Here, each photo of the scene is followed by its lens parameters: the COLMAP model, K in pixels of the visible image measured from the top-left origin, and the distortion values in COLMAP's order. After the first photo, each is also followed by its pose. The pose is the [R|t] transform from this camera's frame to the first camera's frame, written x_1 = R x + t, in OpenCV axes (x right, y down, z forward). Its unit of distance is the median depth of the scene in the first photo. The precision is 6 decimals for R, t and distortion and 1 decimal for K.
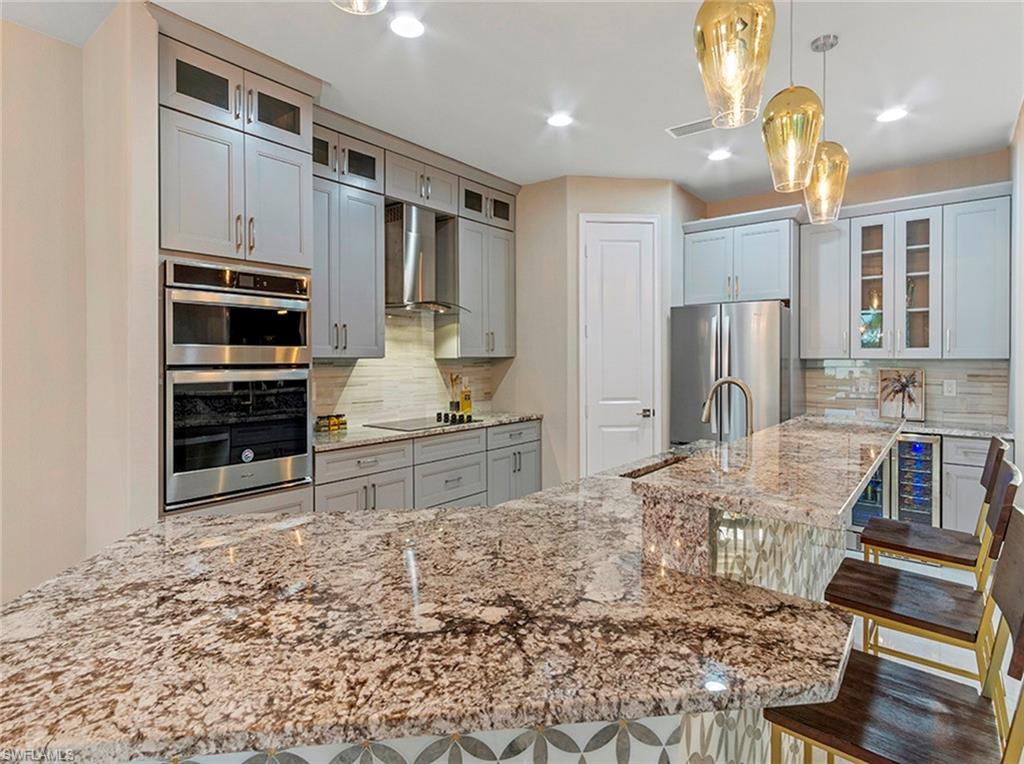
lens RADIAL K [[547.5, 0, 512.7], [0, 547.5, 360.6], [0, 0, 1]] dist [0.007240, 0.003233]
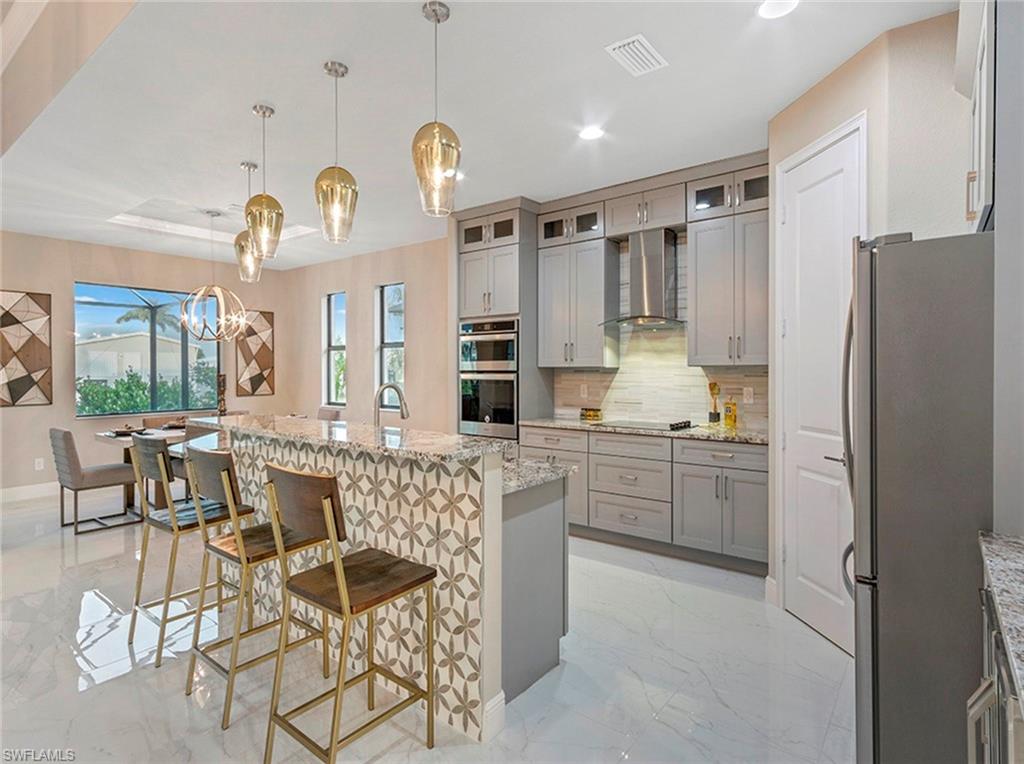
lens RADIAL K [[547.5, 0, 516.4], [0, 547.5, 373.7], [0, 0, 1]] dist [0.007240, 0.003233]
pose [[-0.000006, 0.011689, -0.999932, 1.322336], [0.000750, 0.999931, 0.011689, -0.005296], [1.000000, -0.000749, -0.000015, 1.031288]]
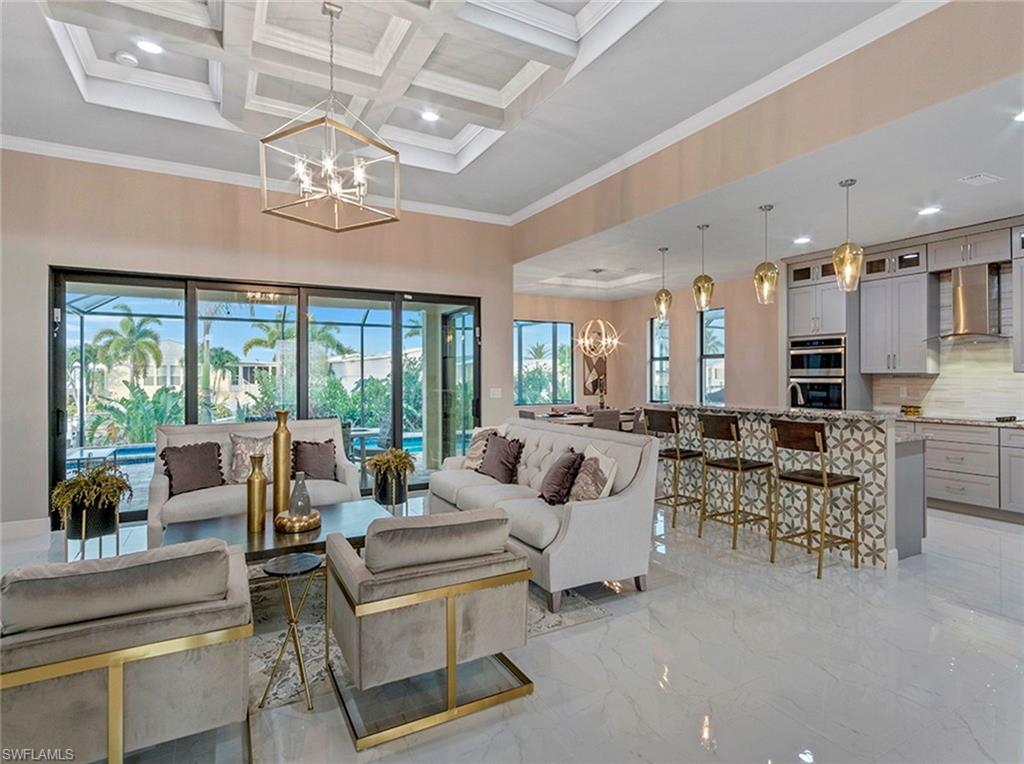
lens RADIAL K [[547.5, 0, 512.6], [0, 547.5, 375.1], [0, 0, 1]] dist [0.007240, 0.003233]
pose [[-0.394671, 0.002752, -0.918819, 2.232498], [0.002782, 0.999995, 0.001800, -0.006515], [0.918819, -0.001846, -0.394676, 0.673101]]
